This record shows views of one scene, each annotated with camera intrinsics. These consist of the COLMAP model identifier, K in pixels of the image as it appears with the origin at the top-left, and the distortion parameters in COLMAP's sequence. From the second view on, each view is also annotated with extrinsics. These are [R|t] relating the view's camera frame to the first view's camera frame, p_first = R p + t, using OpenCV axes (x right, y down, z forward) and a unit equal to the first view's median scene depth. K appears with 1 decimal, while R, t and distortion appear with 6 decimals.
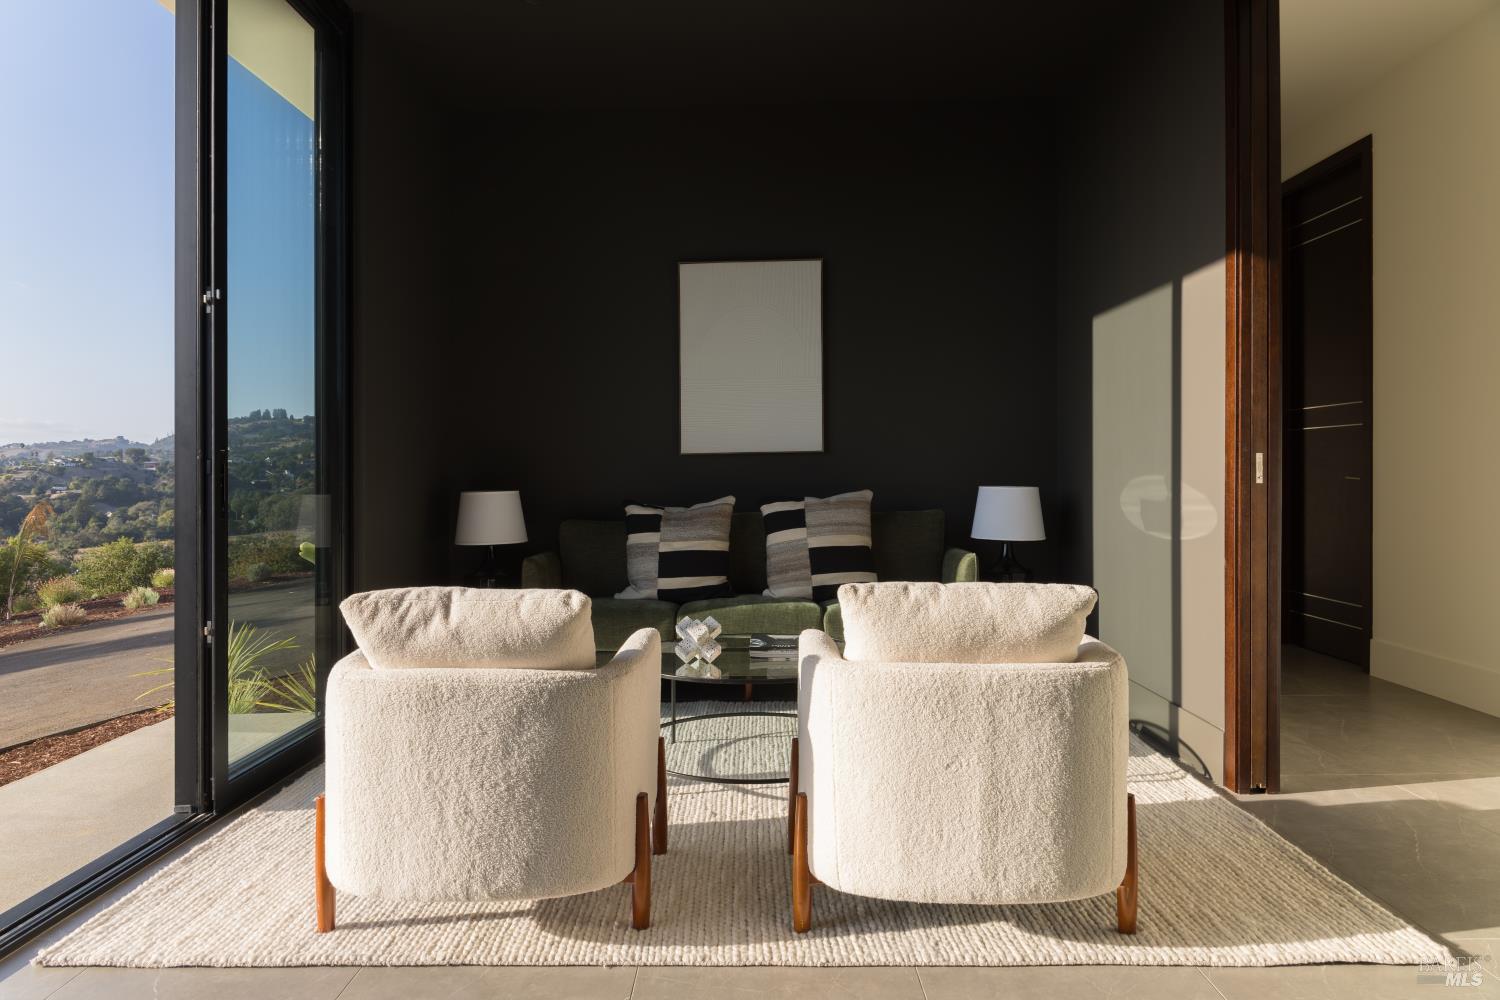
lens RADIAL K [[984.9, 0, 748.8], [0, 984.9, 461.5], [0, 0, 1]] dist [0.000148, -0.002688]
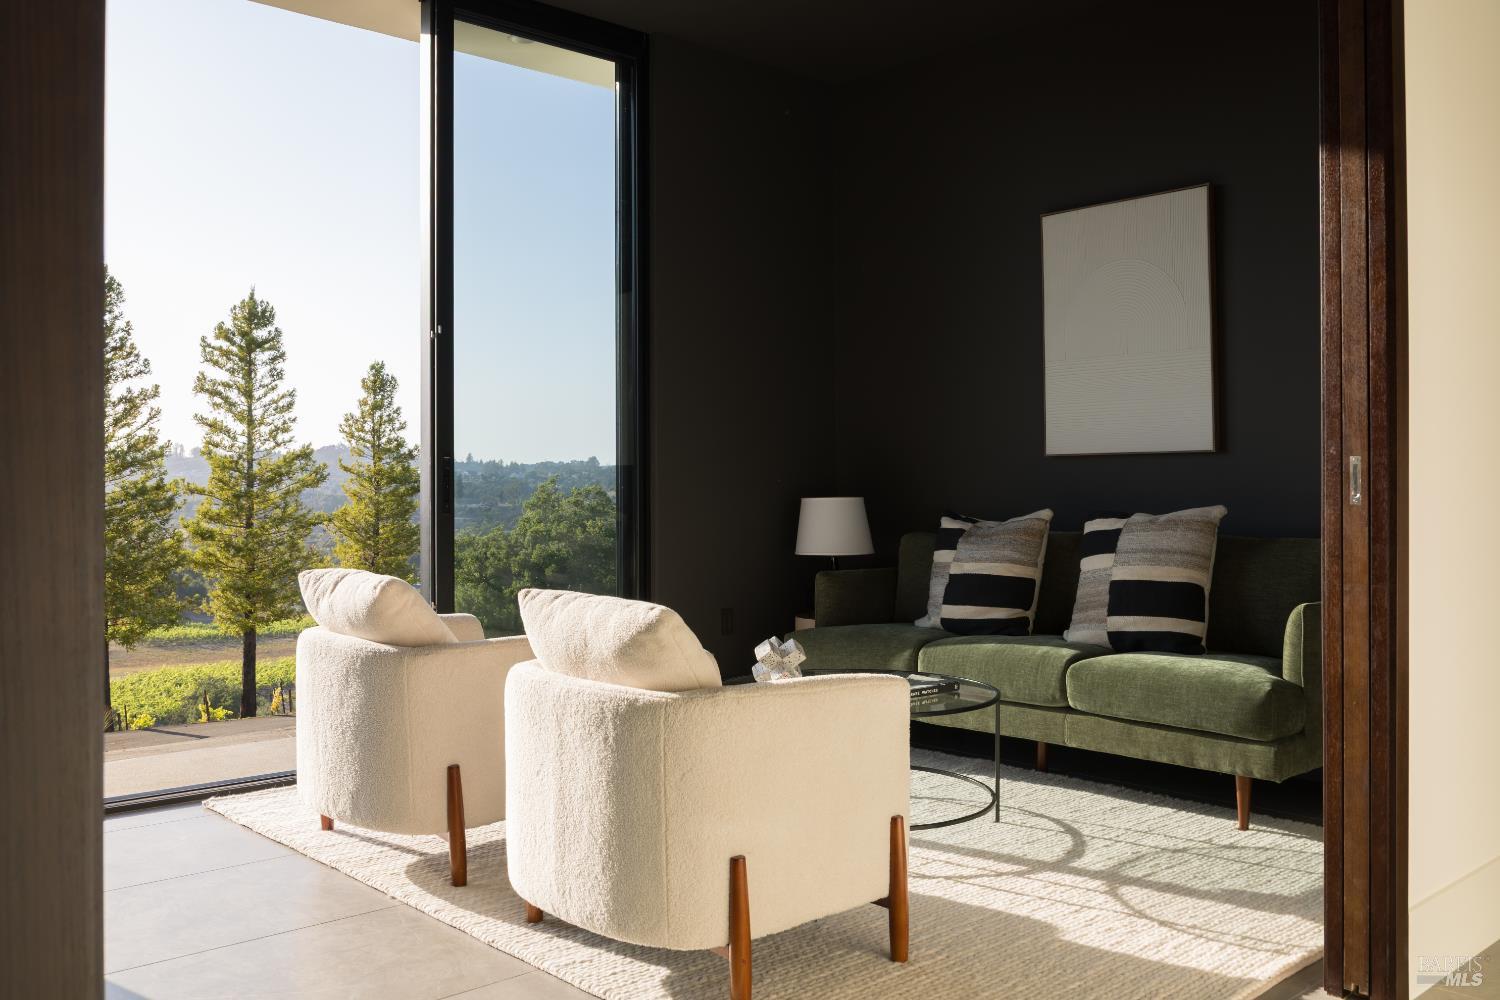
lens RADIAL K [[1332.7, 0, 749.9], [0, 1332.7, 449.4], [0, 0, 1]] dist [-0.010470, -0.002429]
pose [[0.688855, -0.006715, -0.724868, 0.609781], [0.001863, 0.999970, -0.007493, -0.005257], [0.724896, 0.003811, 0.688847, 0.098624]]
